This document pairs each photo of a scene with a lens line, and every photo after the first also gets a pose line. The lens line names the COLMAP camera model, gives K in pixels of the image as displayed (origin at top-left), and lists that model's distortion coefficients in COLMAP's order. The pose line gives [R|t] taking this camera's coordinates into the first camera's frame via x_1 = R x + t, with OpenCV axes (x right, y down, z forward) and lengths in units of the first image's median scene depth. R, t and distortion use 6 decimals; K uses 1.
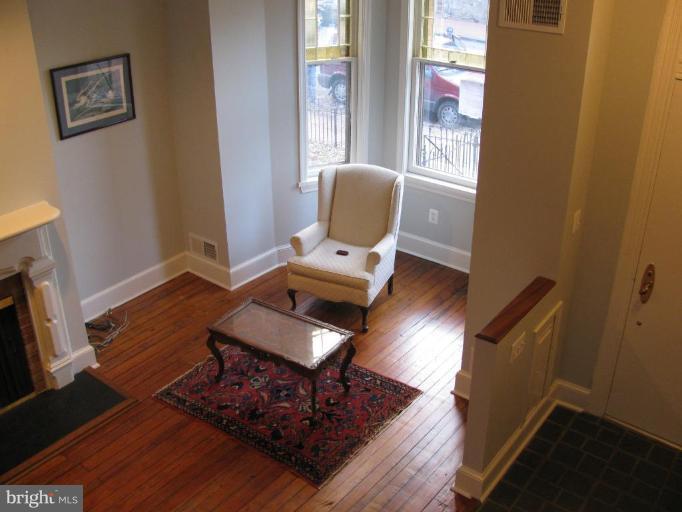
lens RADIAL K [[725.7, 0, 341.0], [0, 725.7, 256.0], [0, 0, 1]] dist [-0.146006, 0.040314]
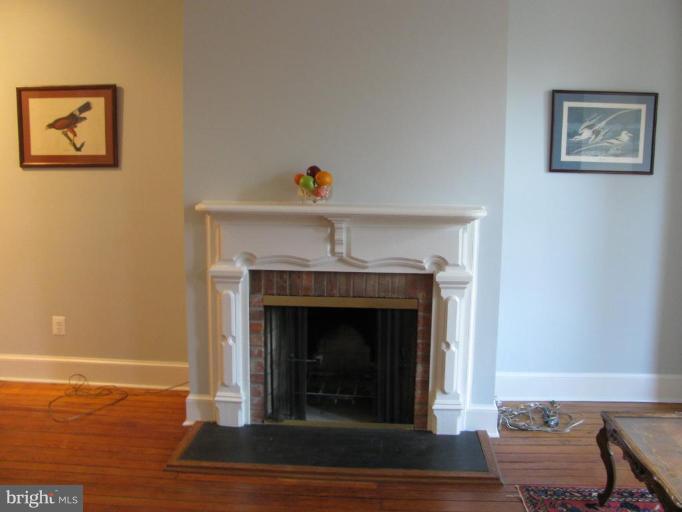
lens RADIAL K [[725.7, 0, 341.0], [0, 725.7, 256.0], [0, 0, 1]] dist [-0.146006, 0.040314]
pose [[0.532442, 0.128357, -0.836678, 0.225977], [-0.402551, 0.907904, -0.116890, 0.140192], [0.744620, 0.399042, 0.535076, 0.370923]]
